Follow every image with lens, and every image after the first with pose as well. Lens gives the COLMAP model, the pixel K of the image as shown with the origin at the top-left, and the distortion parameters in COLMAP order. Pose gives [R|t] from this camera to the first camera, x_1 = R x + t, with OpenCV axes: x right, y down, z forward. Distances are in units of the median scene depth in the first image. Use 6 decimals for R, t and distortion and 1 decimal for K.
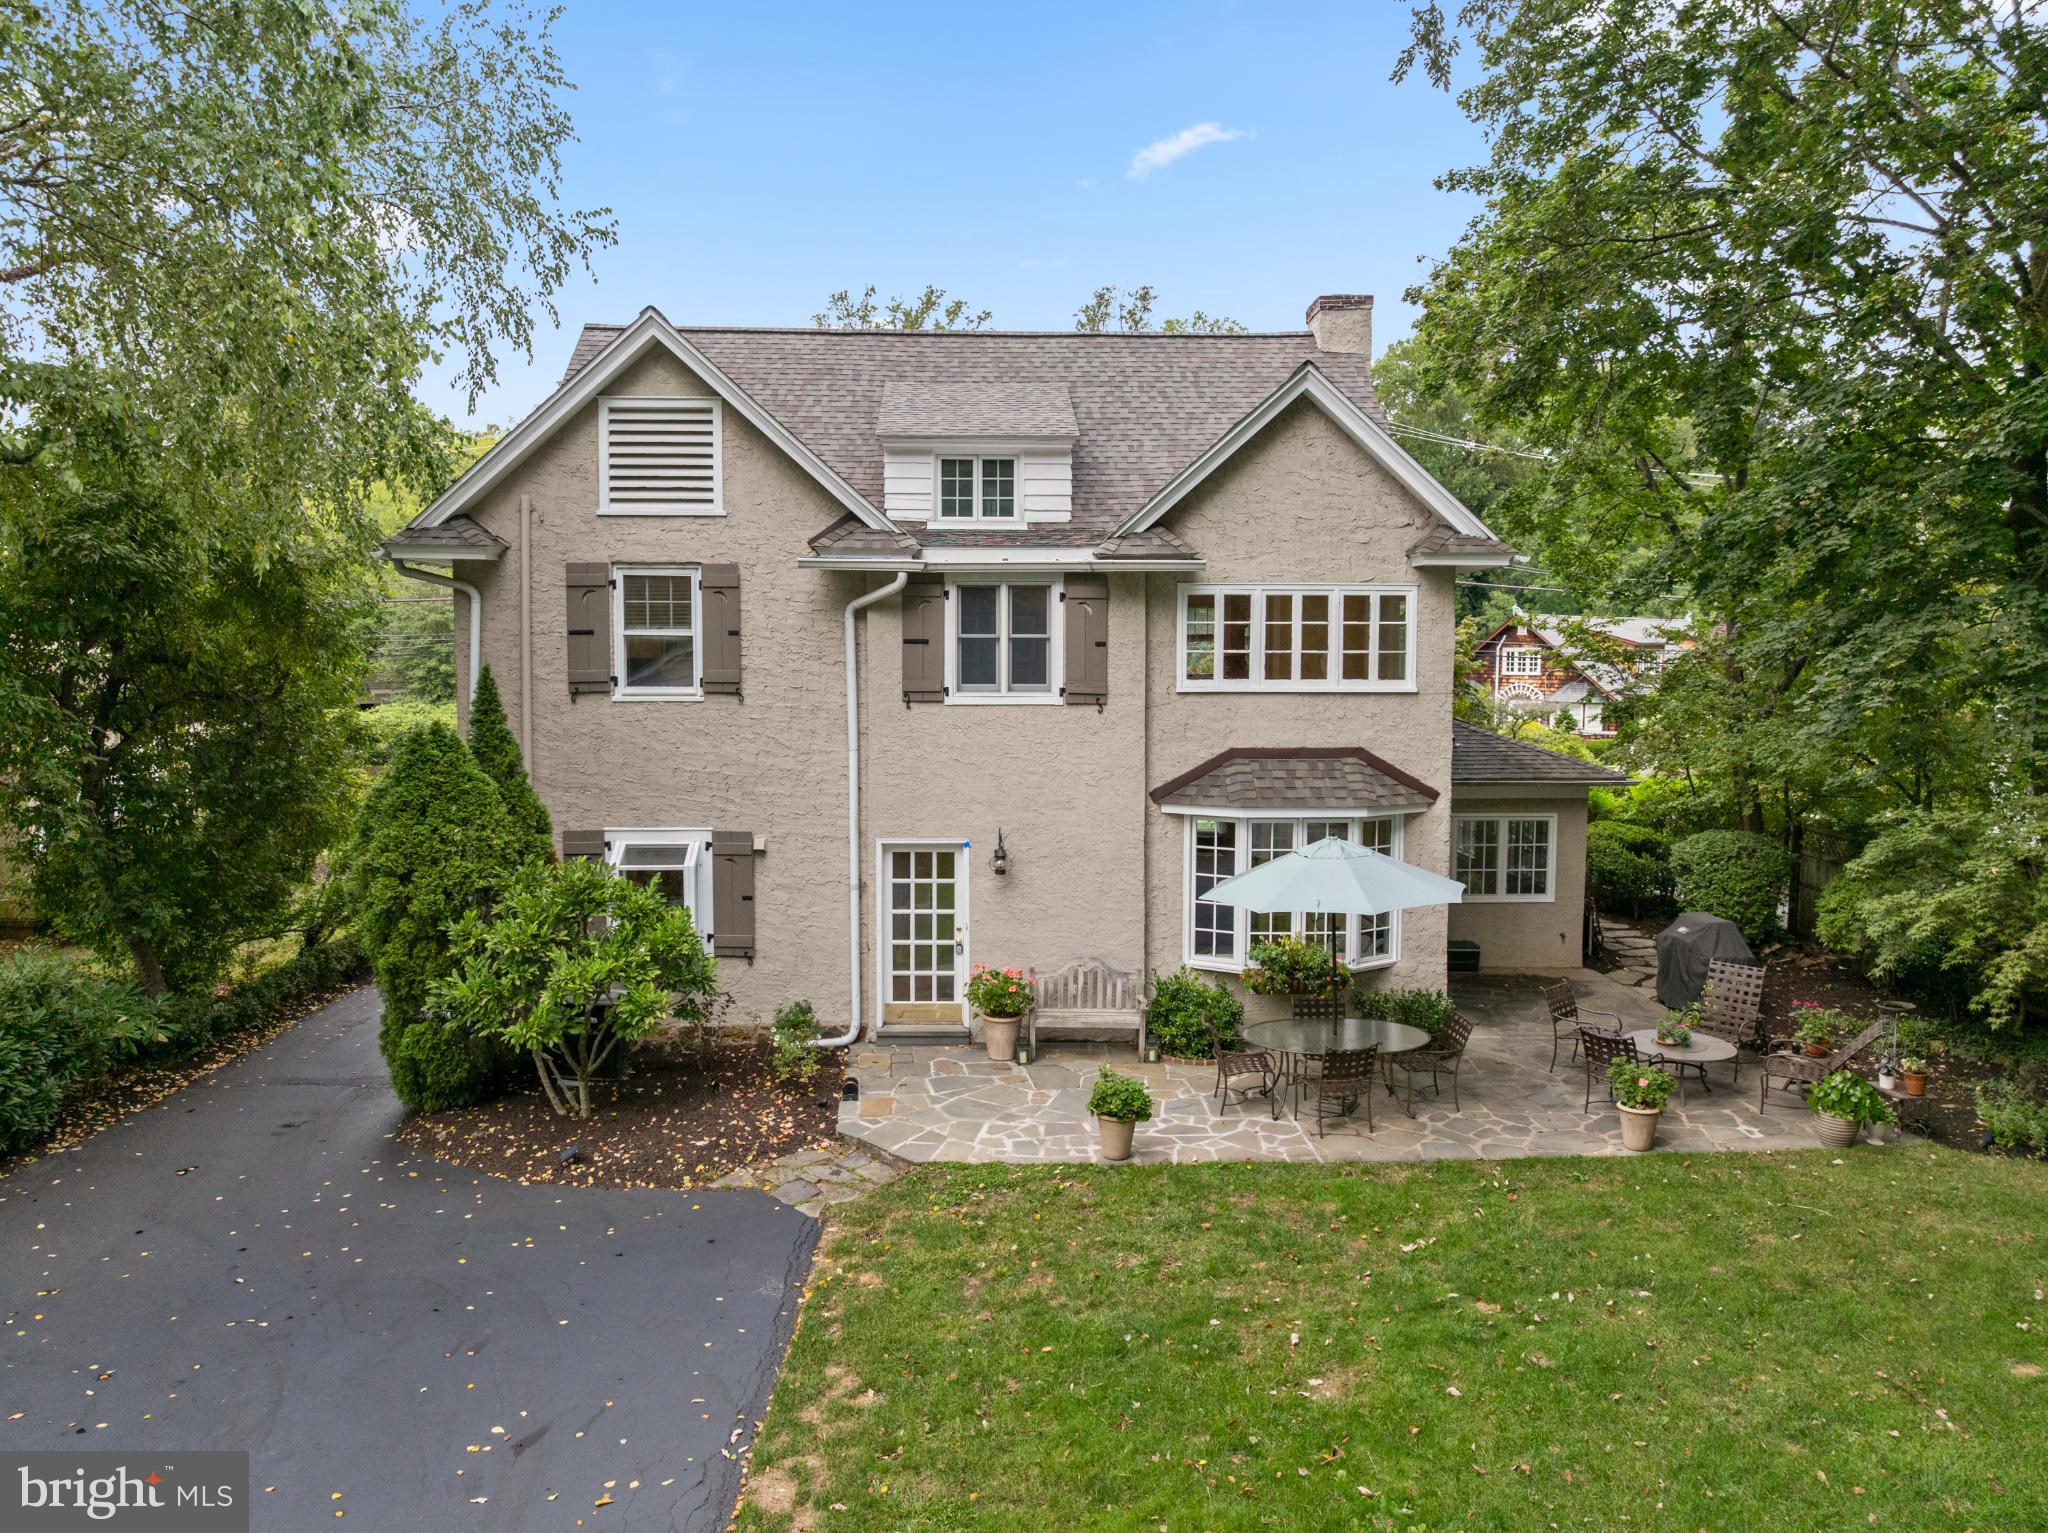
lens RADIAL K [[1443.6, 0, 1016.3], [0, 1443.6, 768.4], [0, 0, 1]] dist [-0.034068, -0.002814]
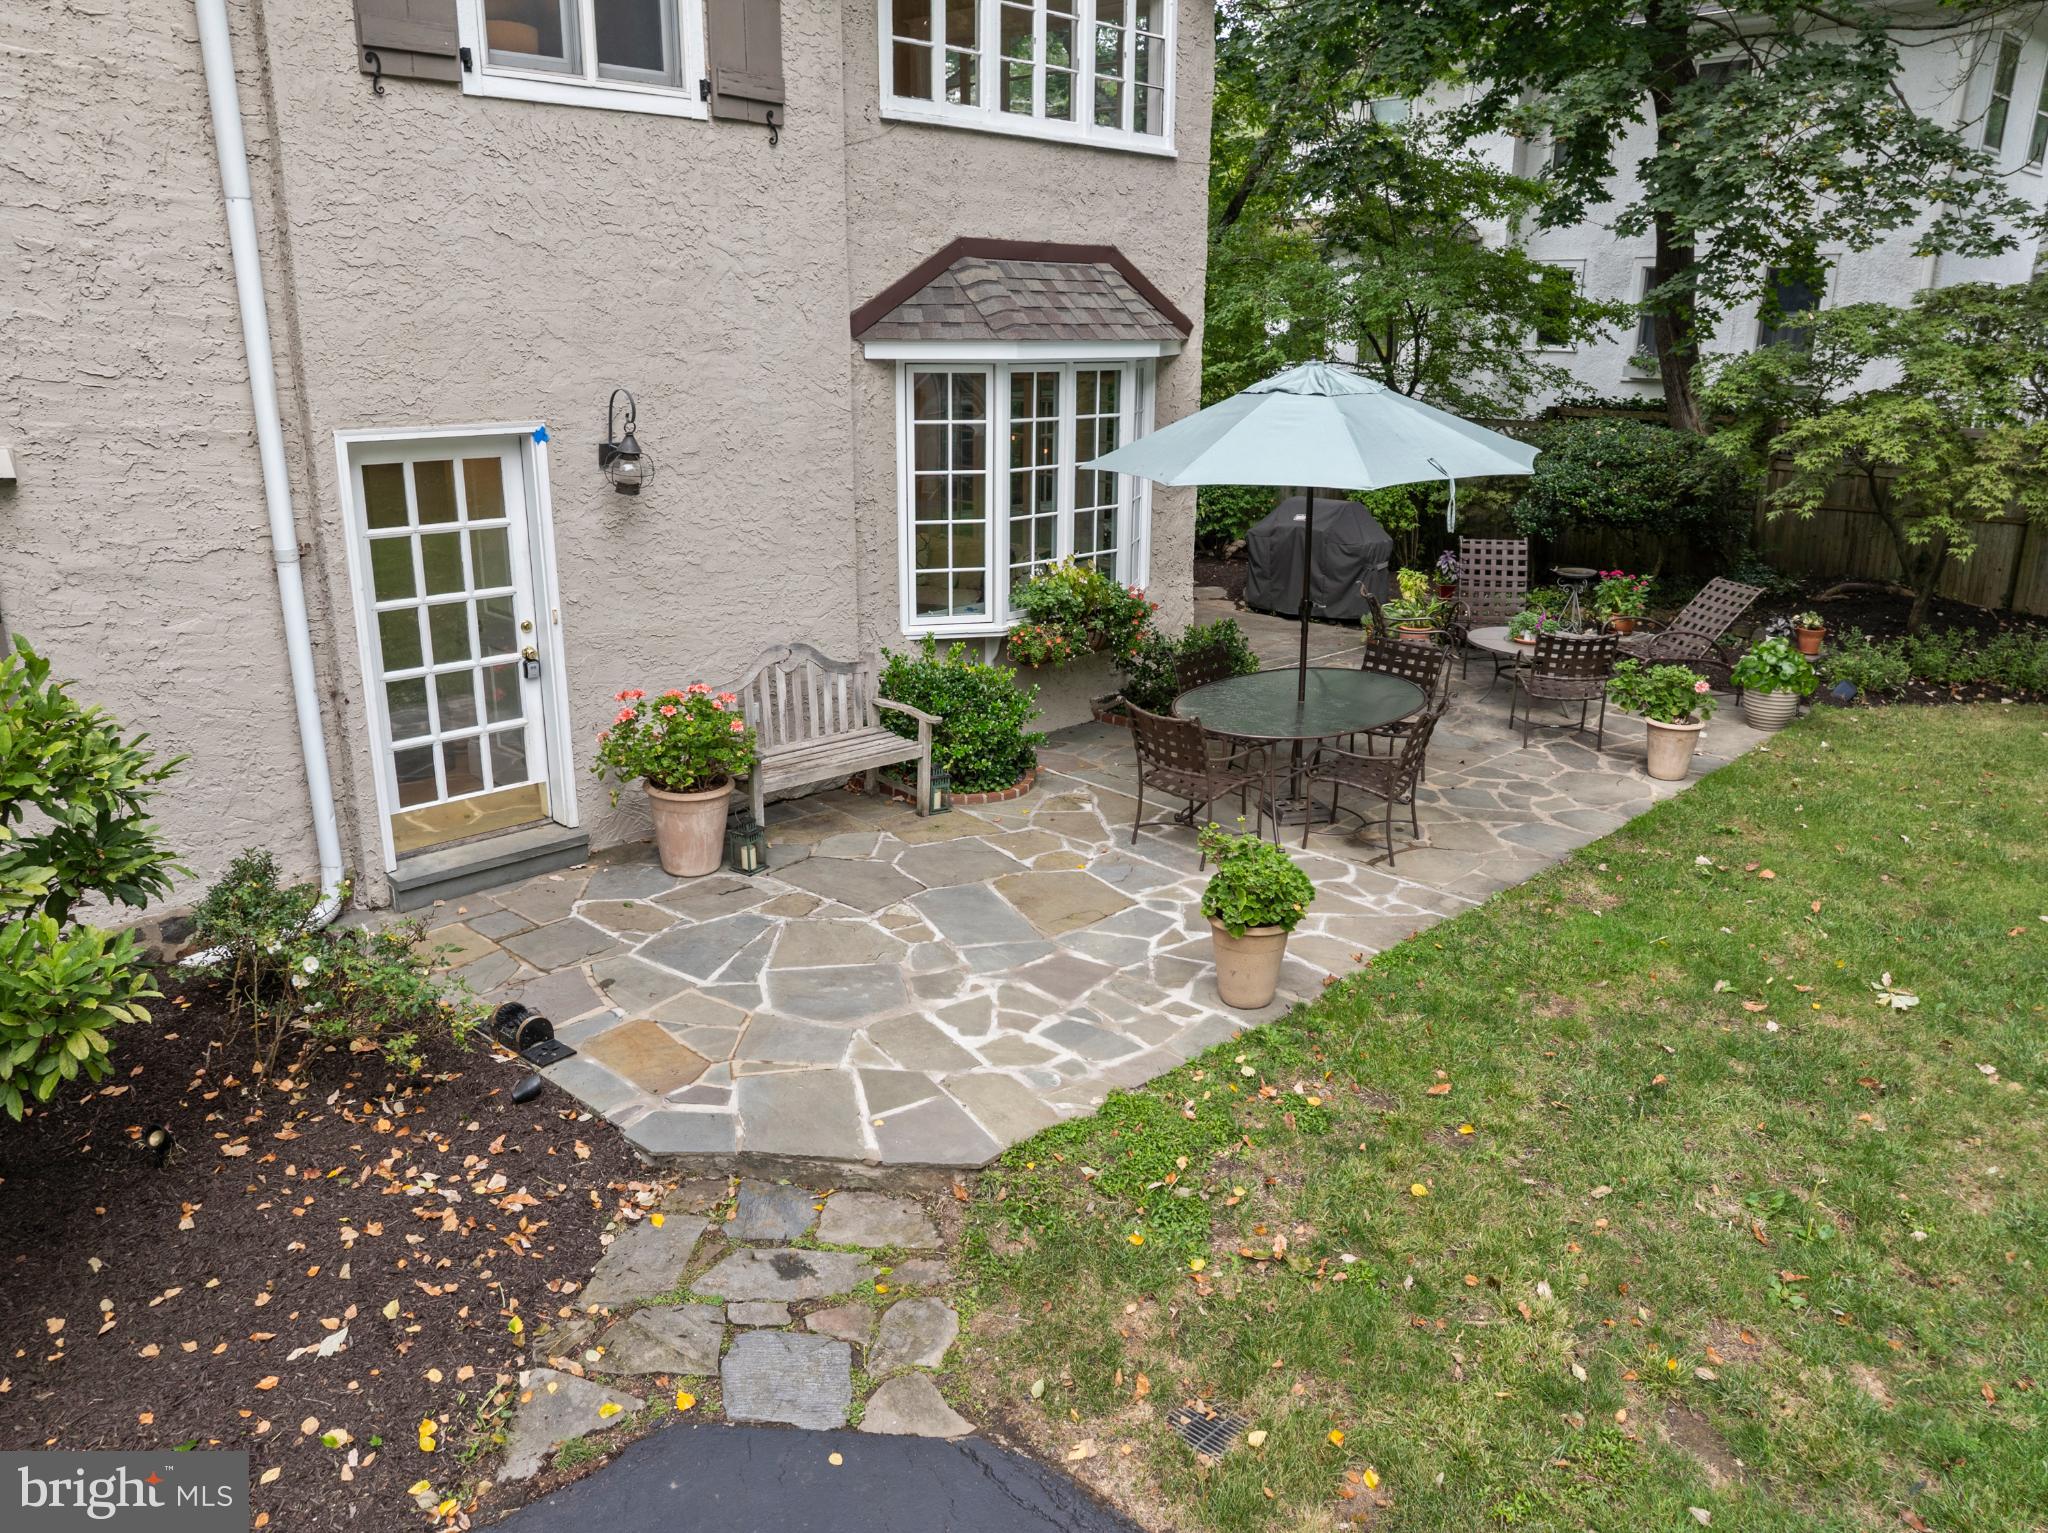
lens RADIAL K [[1443.6, 0, 1016.3], [0, 1443.6, 768.4], [0, 0, 1]] dist [-0.034068, -0.002814]
pose [[0.727609, -0.197669, 0.656896, -0.242280], [0.051614, 0.970646, 0.234910, 0.056654], [-0.684048, -0.137018, 0.716453, 0.569037]]
